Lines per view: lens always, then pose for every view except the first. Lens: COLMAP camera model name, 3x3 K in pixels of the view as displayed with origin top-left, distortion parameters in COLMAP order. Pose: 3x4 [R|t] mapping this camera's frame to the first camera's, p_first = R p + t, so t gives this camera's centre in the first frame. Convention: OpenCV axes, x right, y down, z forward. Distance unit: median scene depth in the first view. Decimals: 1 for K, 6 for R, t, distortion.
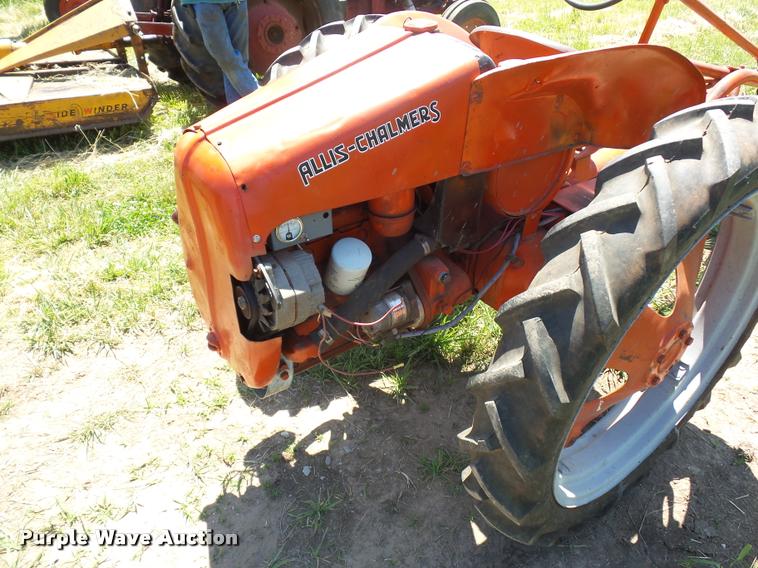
lens RADIAL K [[523.0, 0, 384.3], [0, 523.0, 288.3], [0, 0, 1]] dist [0.011004, -0.010484]
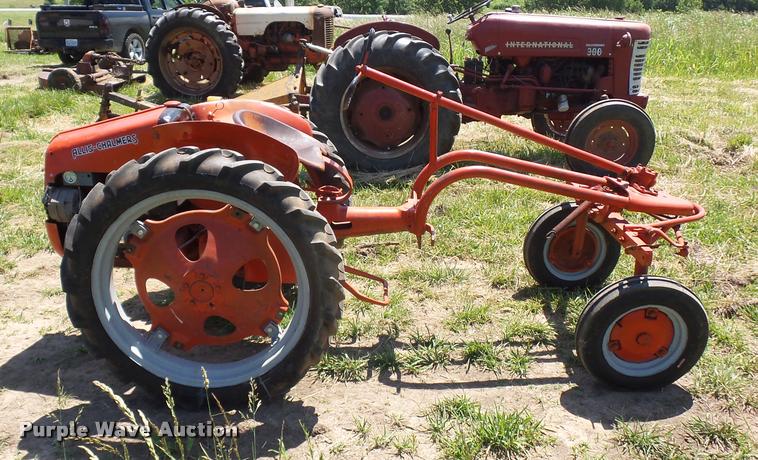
lens RADIAL K [[681.5, 0, 364.5], [0, 681.5, 248.1], [0, 0, 1]] dist [0.018711, -0.009528]
pose [[0.795778, 0.207608, -0.568890, 1.831730], [-0.346675, 0.926418, -0.146856, 0.115995], [0.496541, 0.314085, 0.809196, -0.473834]]
